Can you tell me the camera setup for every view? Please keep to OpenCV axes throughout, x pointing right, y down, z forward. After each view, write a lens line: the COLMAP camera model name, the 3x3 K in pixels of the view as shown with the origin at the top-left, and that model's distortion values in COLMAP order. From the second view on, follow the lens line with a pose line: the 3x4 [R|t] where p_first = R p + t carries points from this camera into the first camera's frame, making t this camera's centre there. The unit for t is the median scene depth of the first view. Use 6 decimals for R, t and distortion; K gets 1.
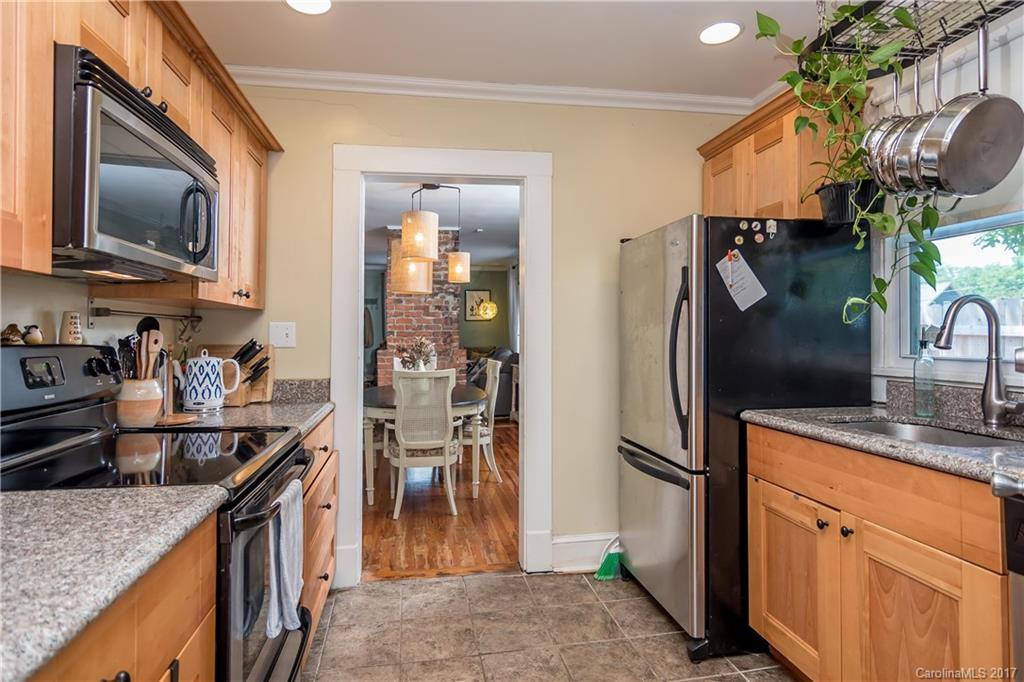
lens RADIAL K [[557.0, 0, 475.9], [0, 557.0, 325.7], [0, 0, 1]] dist [0.006577, 0.001417]
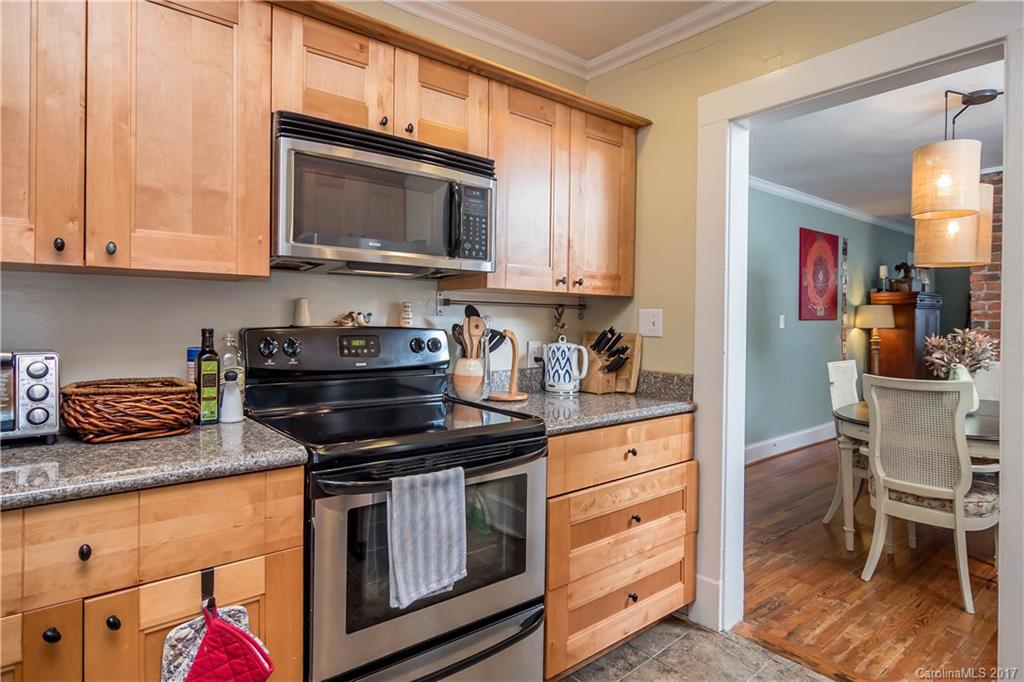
lens RADIAL K [[557.0, 0, 495.3], [0, 557.0, 319.2], [0, 0, 1]] dist [0.006577, 0.001417]
pose [[0.528962, 0.004734, -0.848633, 0.303034], [0.001350, 0.999978, 0.006420, 0.004004], [0.848645, -0.004542, 0.528944, 0.293130]]
